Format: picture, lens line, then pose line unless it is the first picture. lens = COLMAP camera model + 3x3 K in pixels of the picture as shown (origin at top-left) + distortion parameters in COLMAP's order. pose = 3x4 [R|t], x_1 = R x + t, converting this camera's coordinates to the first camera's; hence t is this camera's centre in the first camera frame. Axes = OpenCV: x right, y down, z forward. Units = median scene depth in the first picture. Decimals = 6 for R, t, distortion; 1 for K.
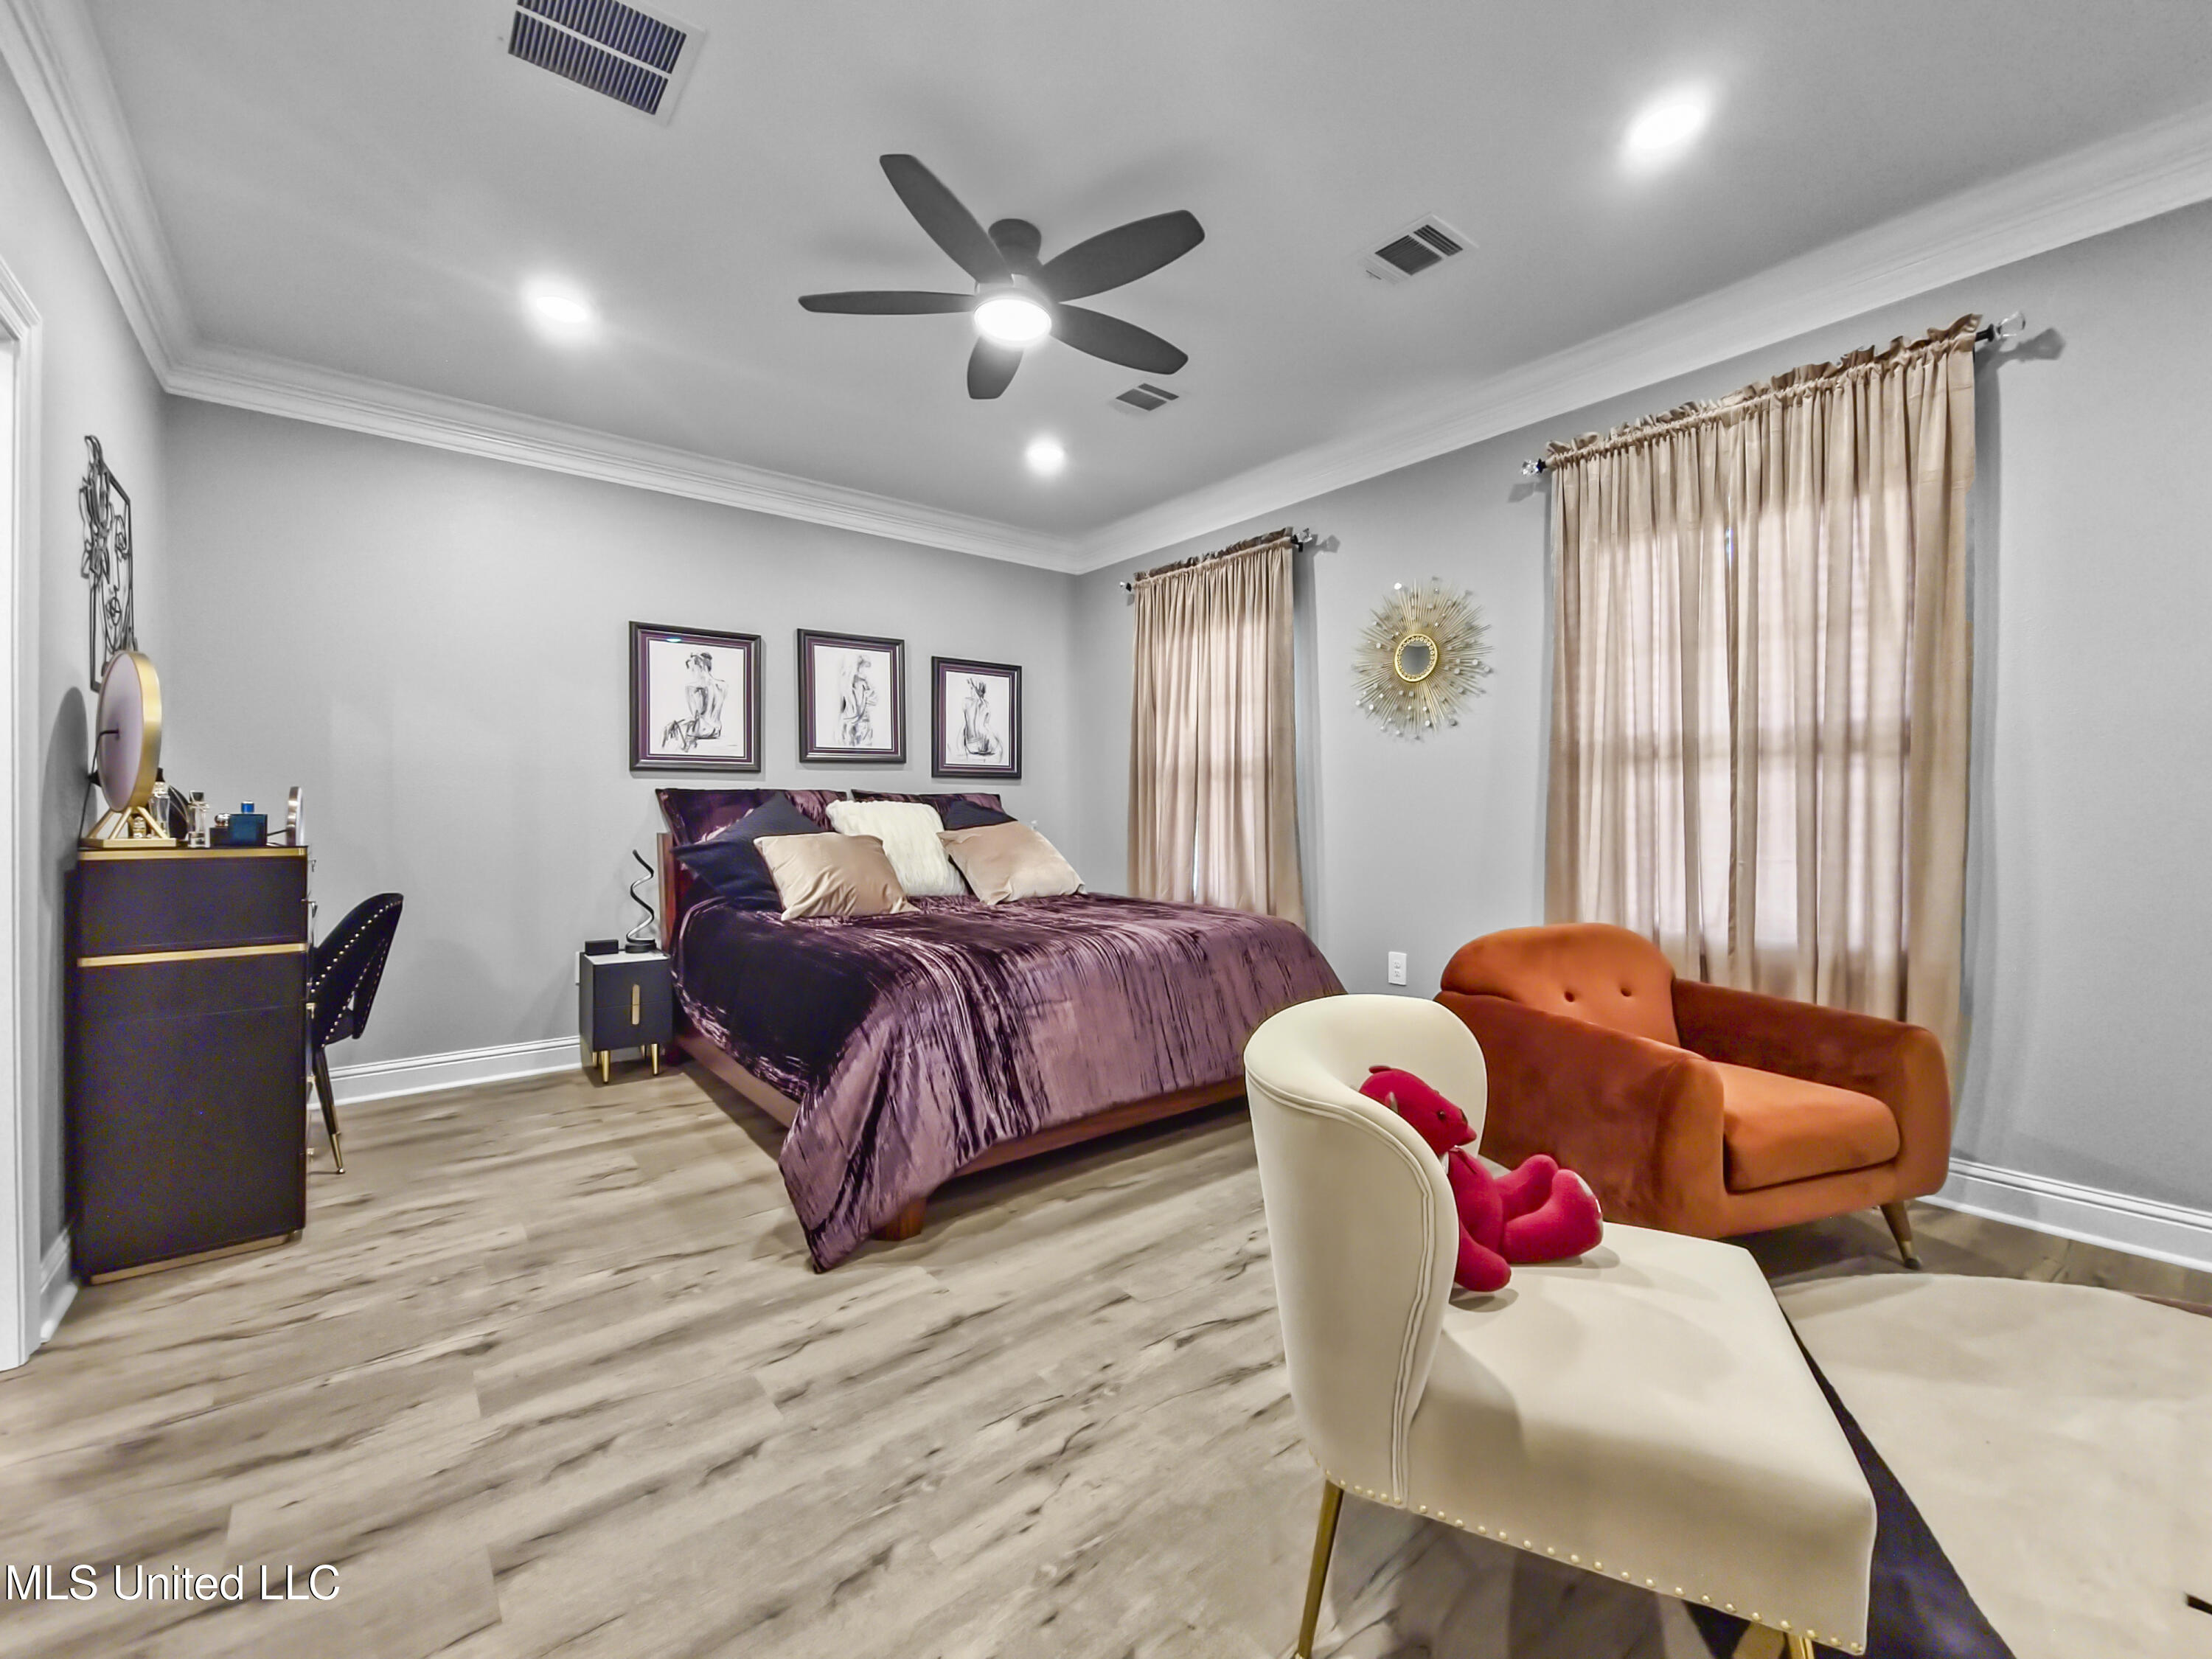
lens RADIAL K [[914.8, 0, 1103.2], [0, 914.8, 813.8], [0, 0, 1]] dist [-0.003803, -0.000009]
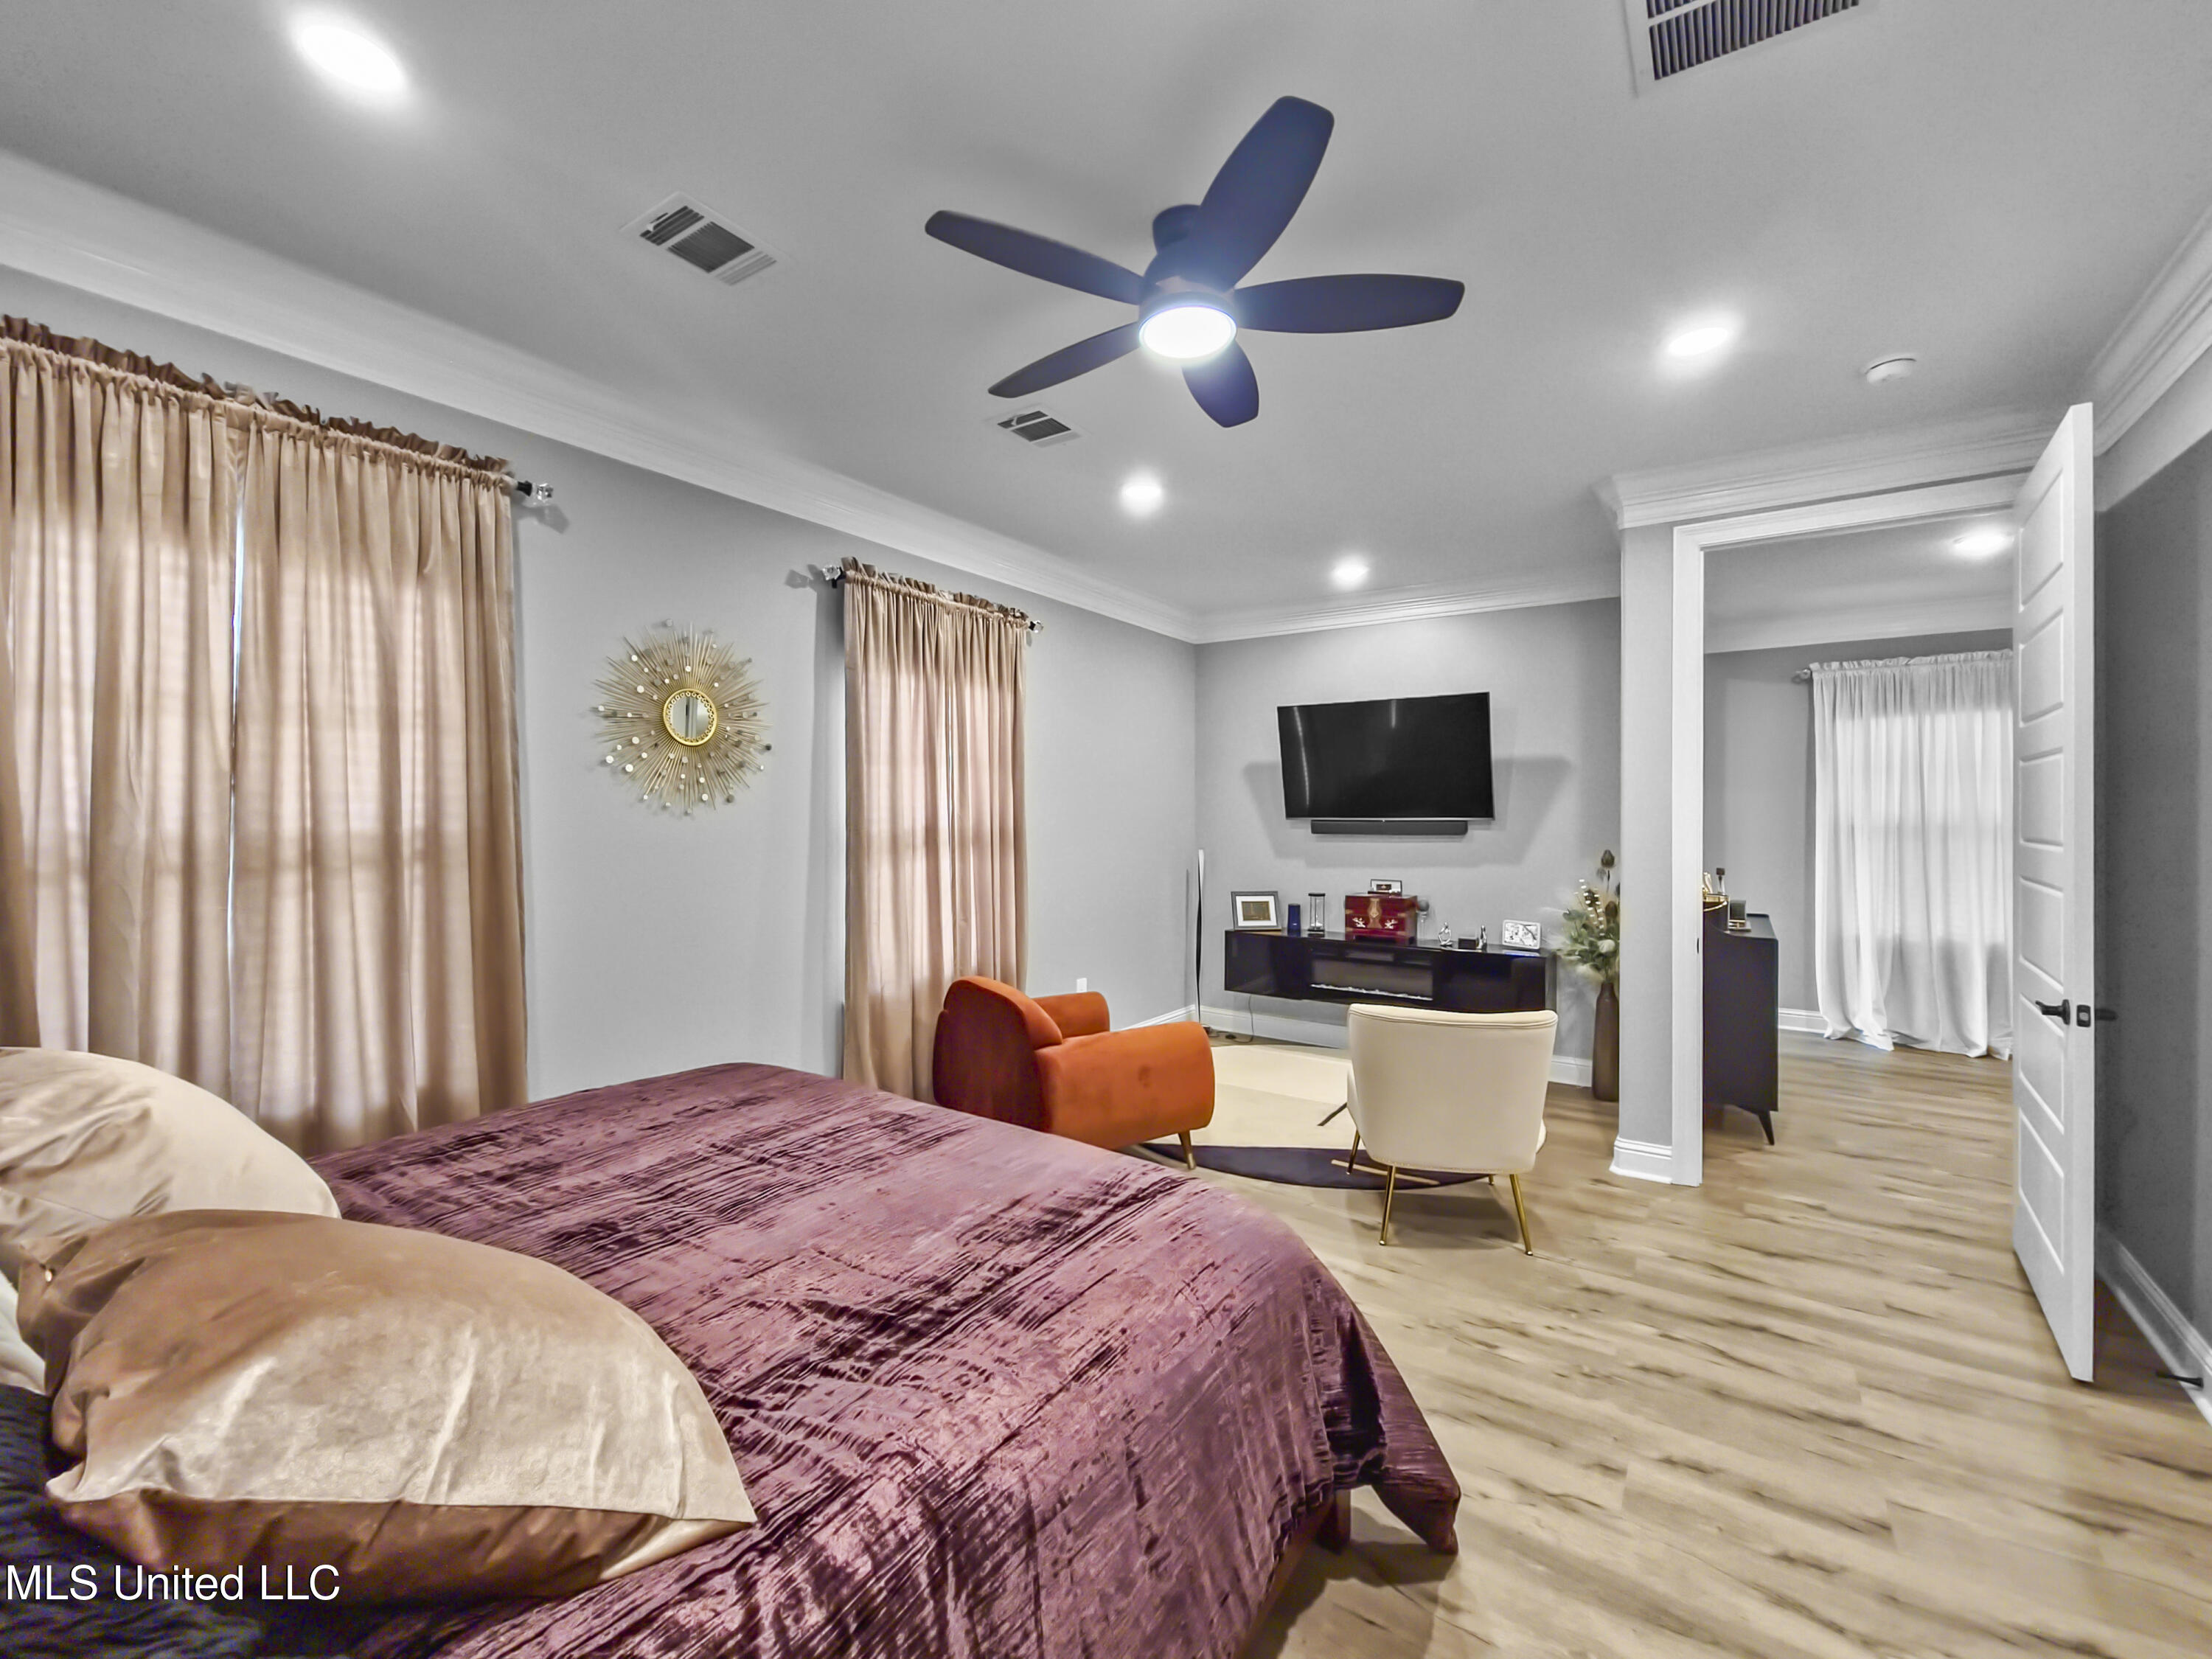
lens RADIAL K [[914.8, 0, 1103.2], [0, 914.8, 813.8], [0, 0, 1]] dist [-0.003803, -0.000009]
pose [[-0.282967, 0.001871, 0.959128, -0.730628], [-0.000885, 0.999997, -0.002212, -0.102612], [-0.959129, -0.001474, -0.282965, 1.121821]]
